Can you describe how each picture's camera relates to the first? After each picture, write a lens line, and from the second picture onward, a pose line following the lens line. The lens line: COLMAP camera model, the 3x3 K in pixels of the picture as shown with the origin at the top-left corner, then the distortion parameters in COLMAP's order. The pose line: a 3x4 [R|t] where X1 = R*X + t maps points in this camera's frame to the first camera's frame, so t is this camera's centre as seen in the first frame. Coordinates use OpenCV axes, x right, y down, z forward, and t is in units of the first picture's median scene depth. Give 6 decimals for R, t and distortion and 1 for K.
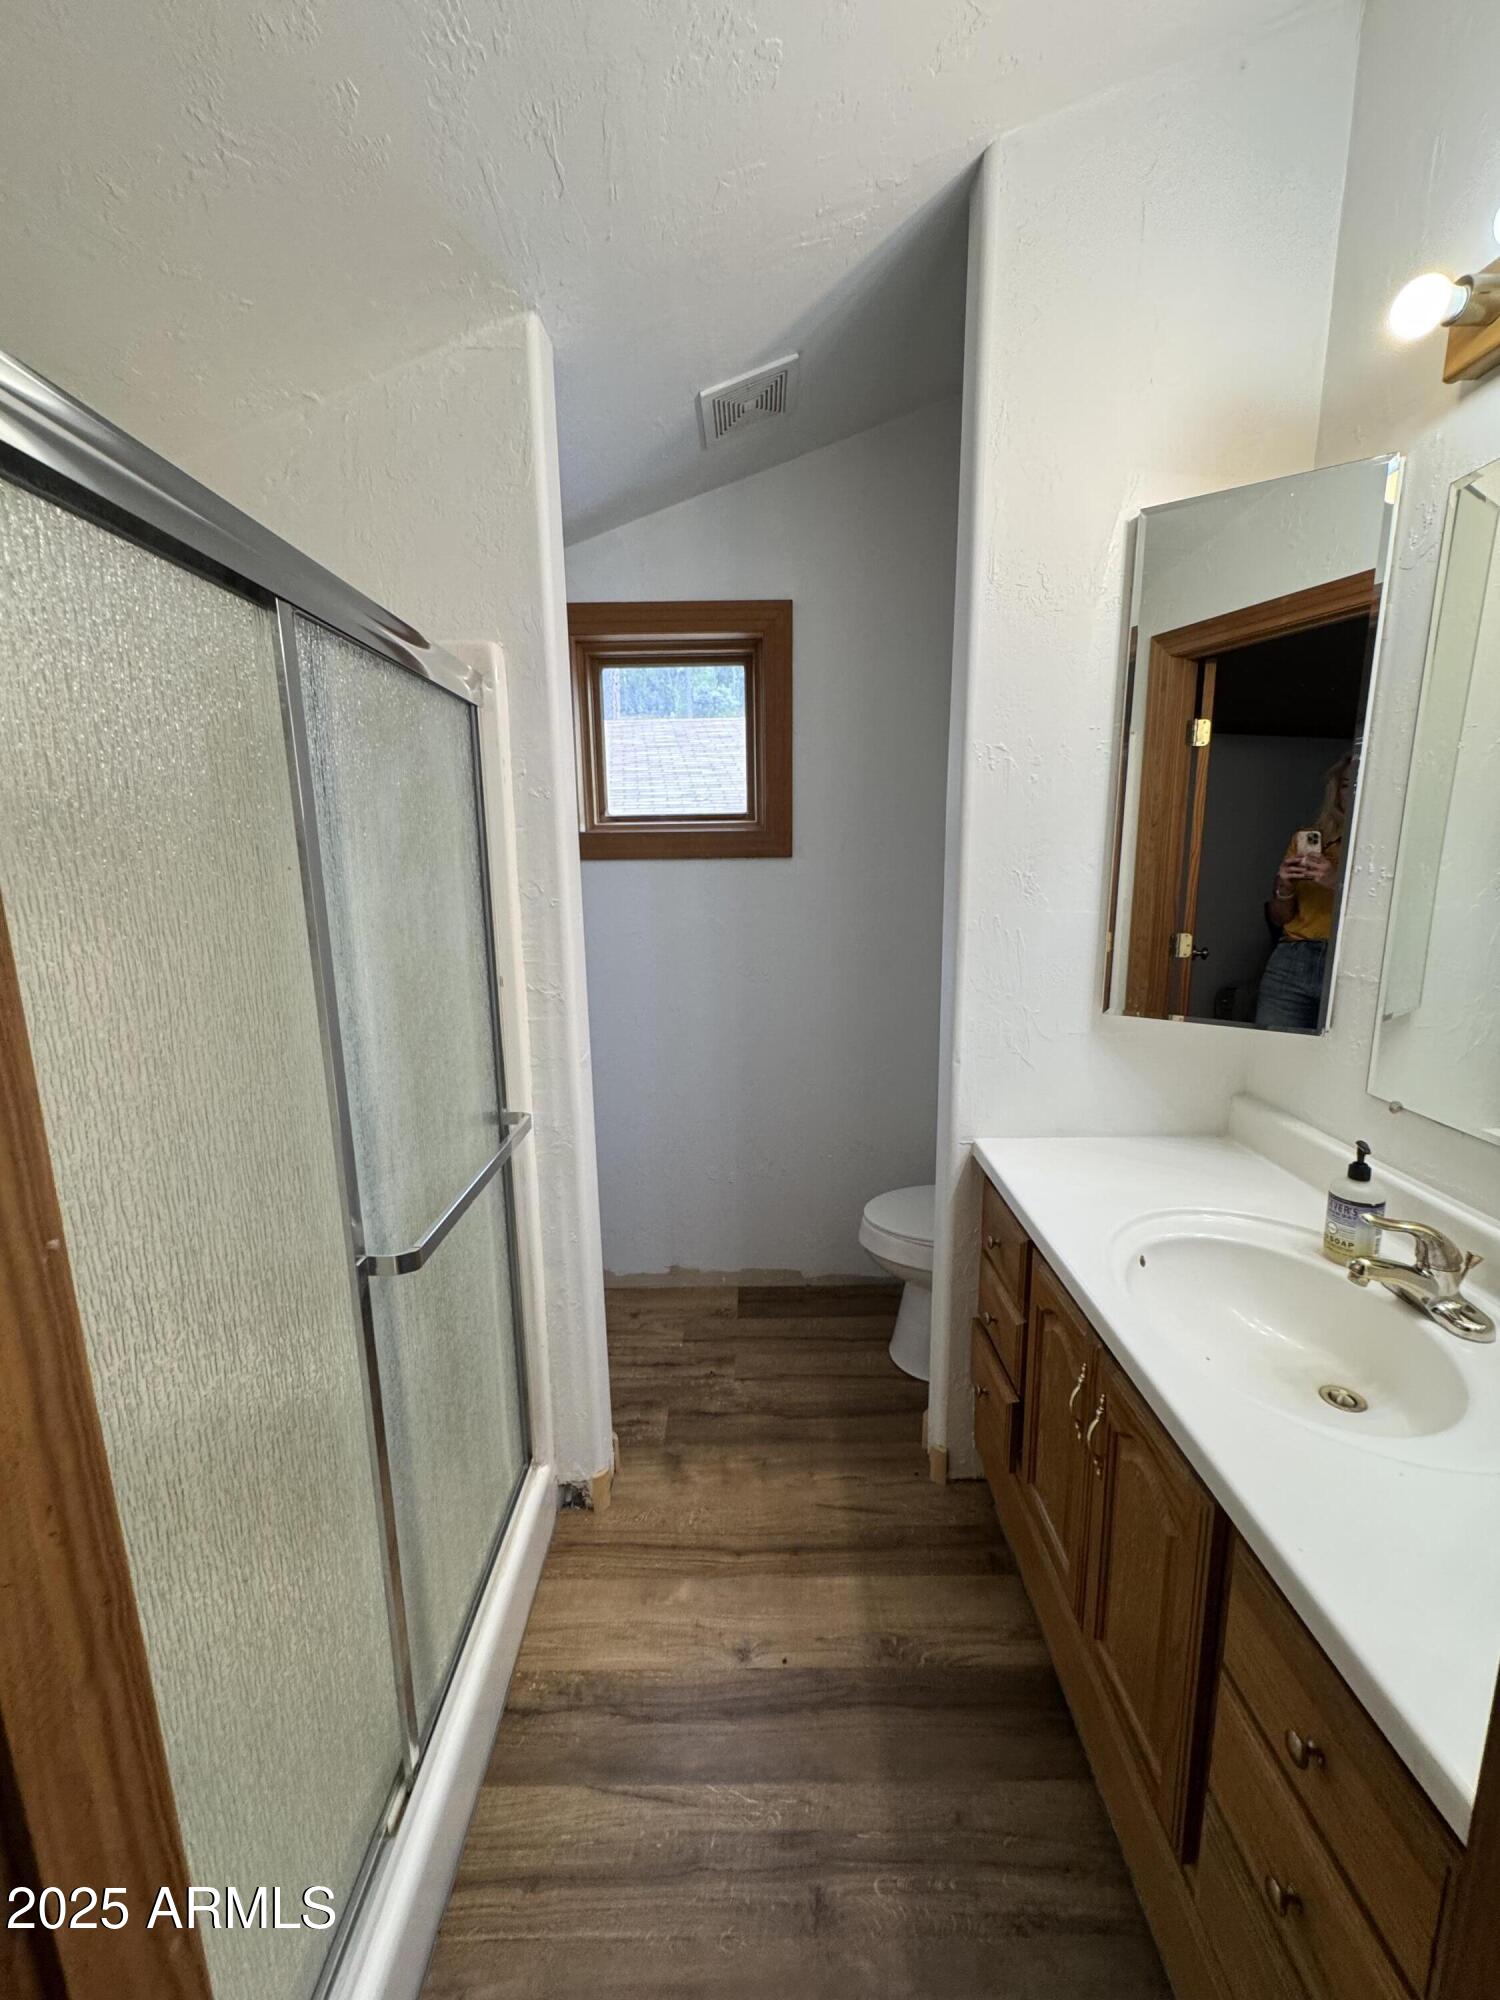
lens RADIAL K [[795.5, 0, 750.0], [0, 795.5, 1000.0], [0, 0, 1]] dist [-0.002209, 0.000299]
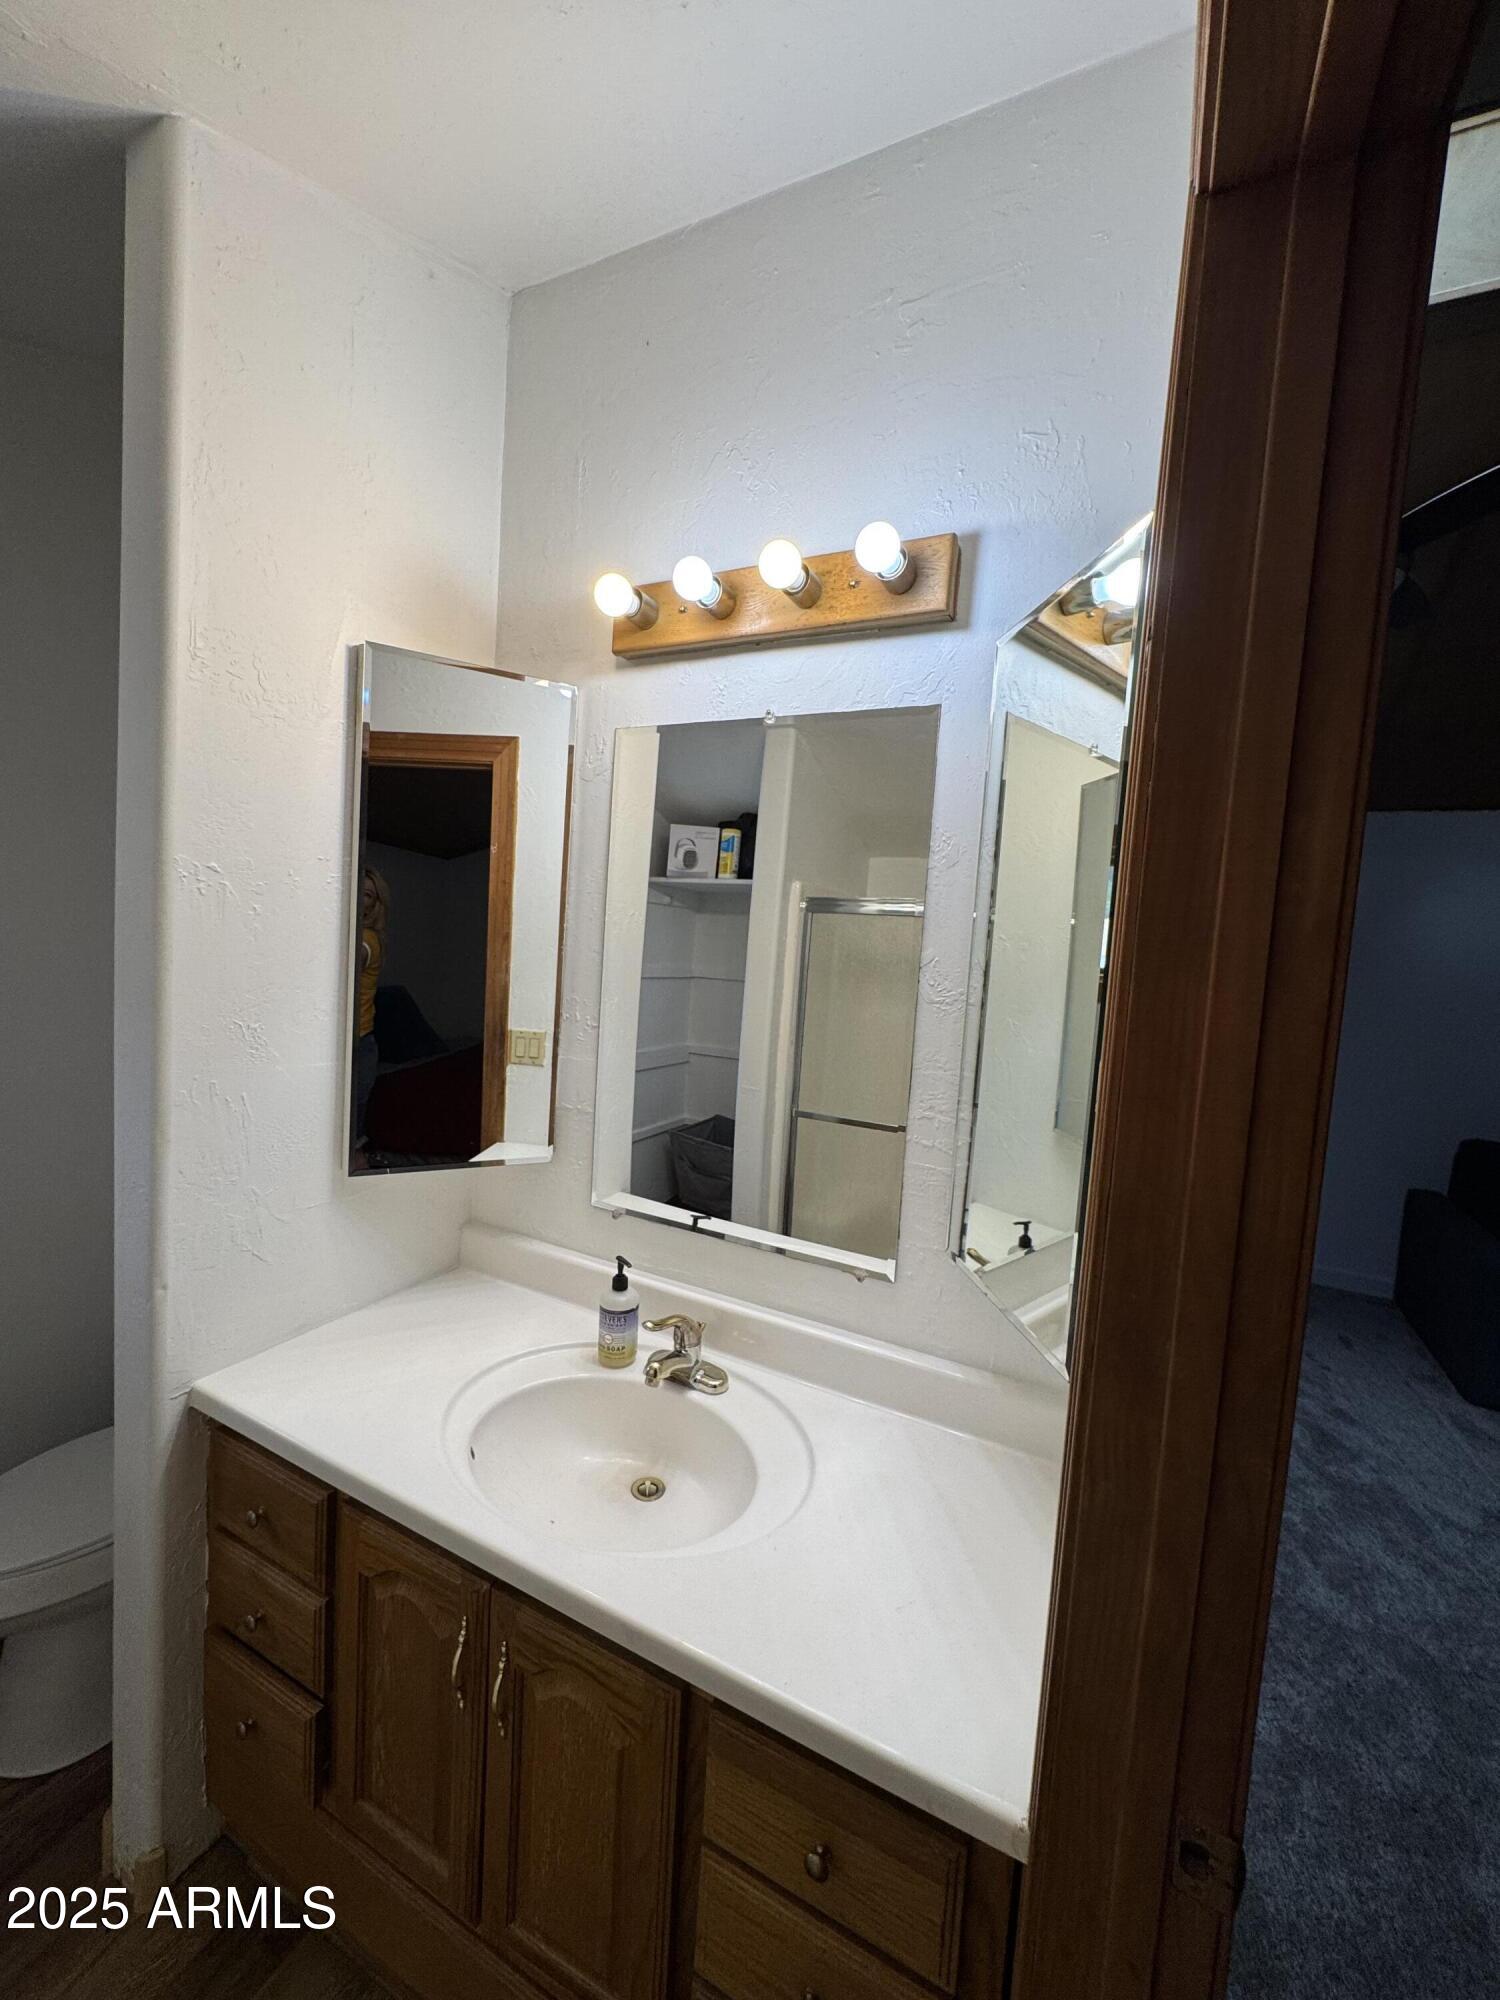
lens RADIAL K [[795.5, 0, 750.0], [0, 795.5, 1000.0], [0, 0, 1]] dist [-0.002209, 0.000299]
pose [[0.442872, -0.027314, 0.896169, -0.189813], [0.099466, 0.994863, -0.018833, -0.156904], [-0.891050, 0.097479, 0.443314, 0.260993]]
